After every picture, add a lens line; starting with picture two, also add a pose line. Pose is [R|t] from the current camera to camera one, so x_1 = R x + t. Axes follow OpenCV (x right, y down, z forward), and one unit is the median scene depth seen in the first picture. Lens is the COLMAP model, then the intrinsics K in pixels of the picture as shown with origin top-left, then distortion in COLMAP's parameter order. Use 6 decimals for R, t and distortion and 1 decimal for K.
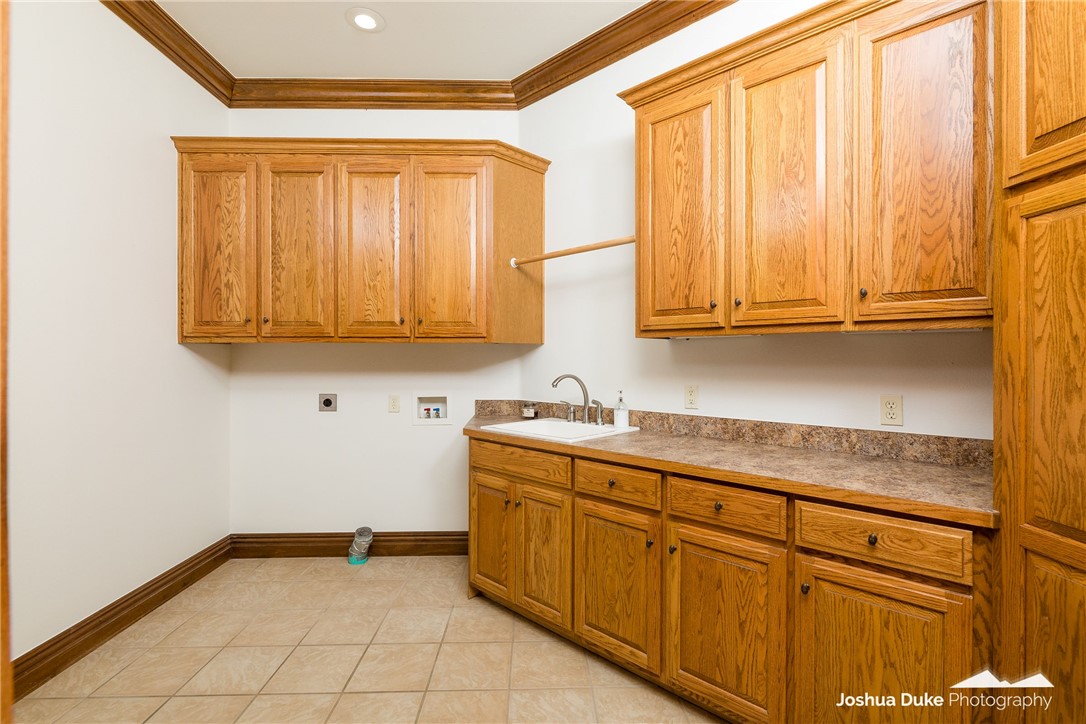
lens RADIAL K [[492.2, 0, 543.1], [0, 492.2, 359.7], [0, 0, 1]] dist [0.000548, -0.000071]
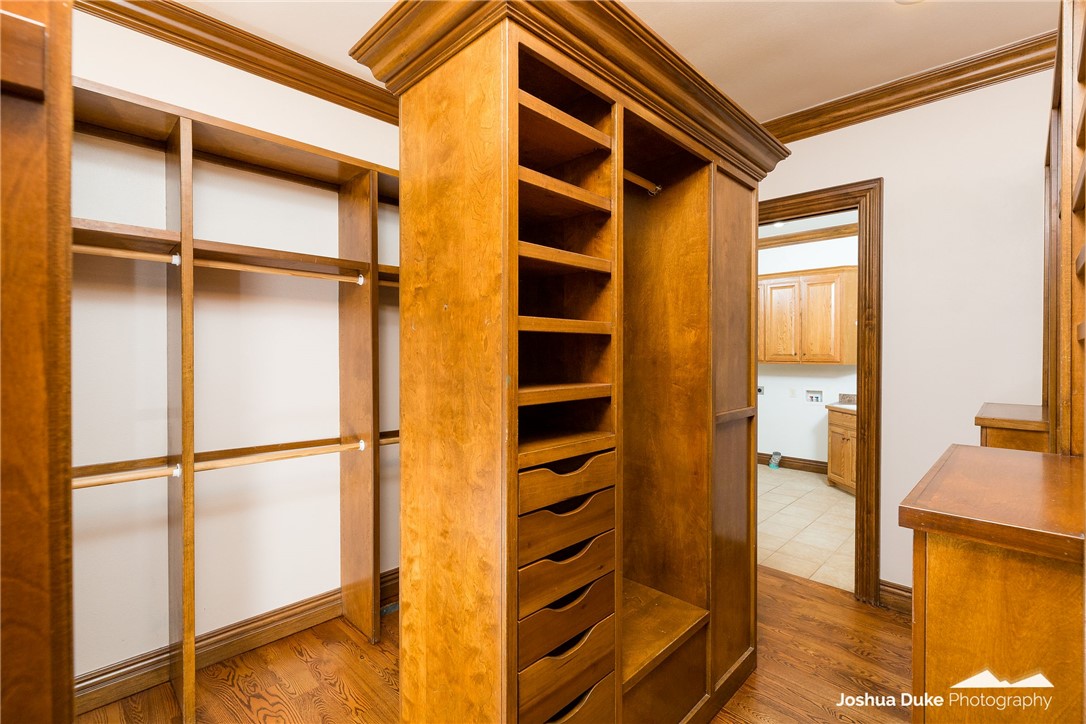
lens RADIAL K [[492.2, 0, 542.5], [0, 492.2, 357.1], [0, 0, 1]] dist [0.000548, -0.000071]
pose [[0.696882, 0.006175, -0.717159, 0.475691], [-0.001340, 0.999972, 0.007308, -0.077534], [0.717184, -0.004131, 0.696871, -1.266262]]
